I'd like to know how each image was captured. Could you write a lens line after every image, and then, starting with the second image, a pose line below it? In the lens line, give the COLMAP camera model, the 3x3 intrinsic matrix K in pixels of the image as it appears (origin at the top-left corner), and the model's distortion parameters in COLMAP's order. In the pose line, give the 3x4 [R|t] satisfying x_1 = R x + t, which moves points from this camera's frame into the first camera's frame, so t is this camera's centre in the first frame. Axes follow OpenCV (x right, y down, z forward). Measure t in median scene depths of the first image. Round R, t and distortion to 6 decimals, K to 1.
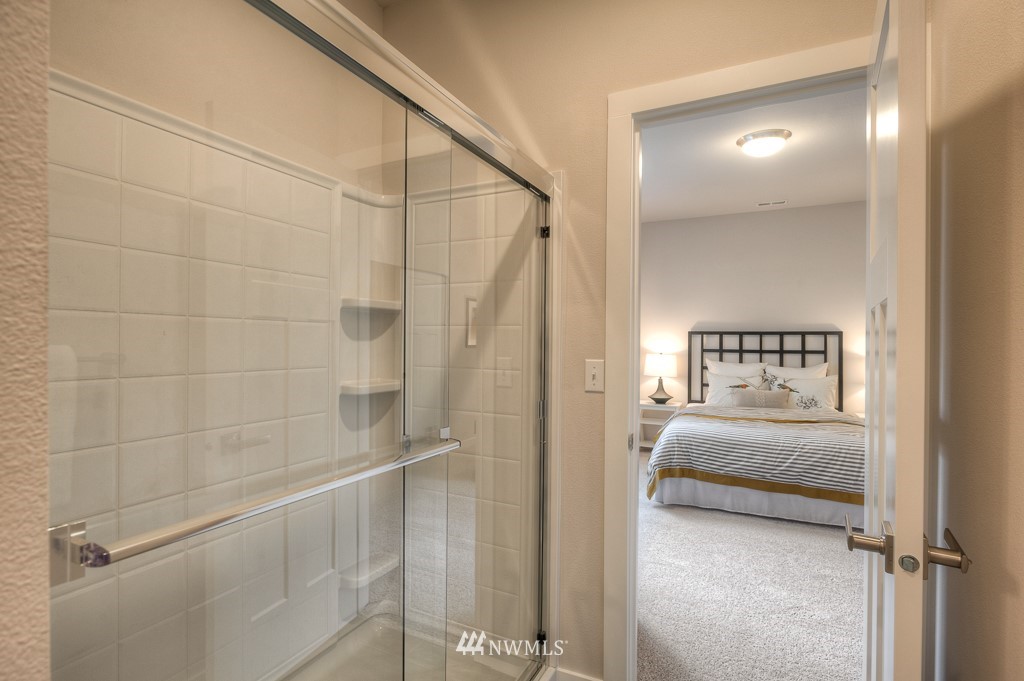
lens RADIAL K [[495.2, 0, 512.0], [0, 495.2, 340.5], [0, 0, 1]] dist [0.011608, 0.000870]
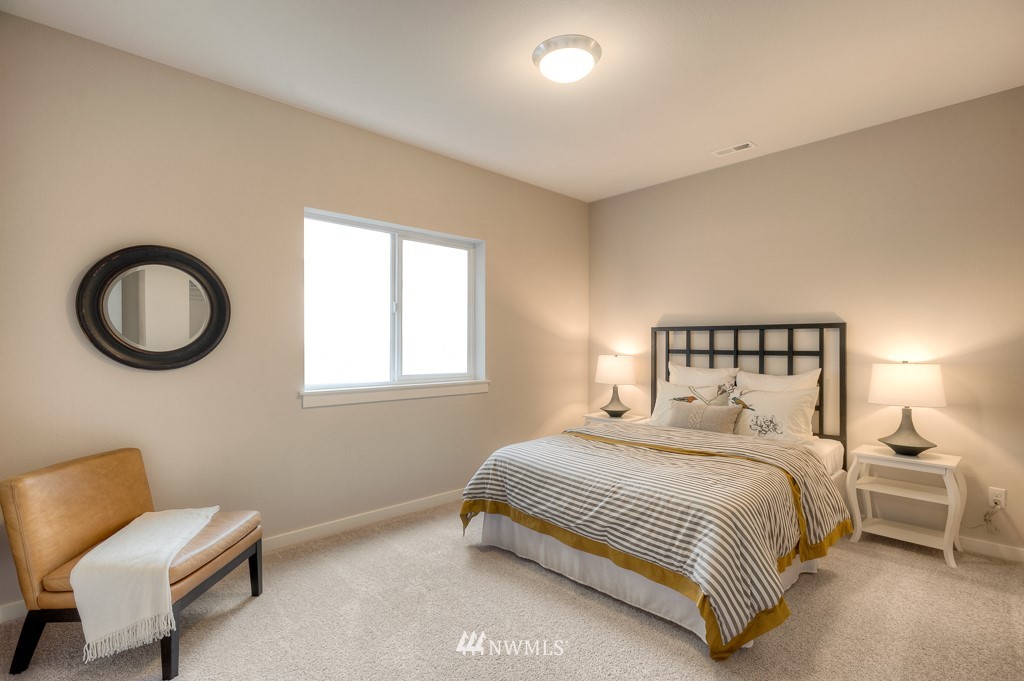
lens RADIAL K [[480.7, 0, 510.4], [0, 480.7, 350.8], [0, 0, 1]] dist [0.011249, 0.001097]
pose [[0.934039, -0.003551, -0.357154, 0.465145], [0.009709, 0.999834, 0.015450, 0.005412], [0.357040, -0.017899, 0.933918, 0.220804]]
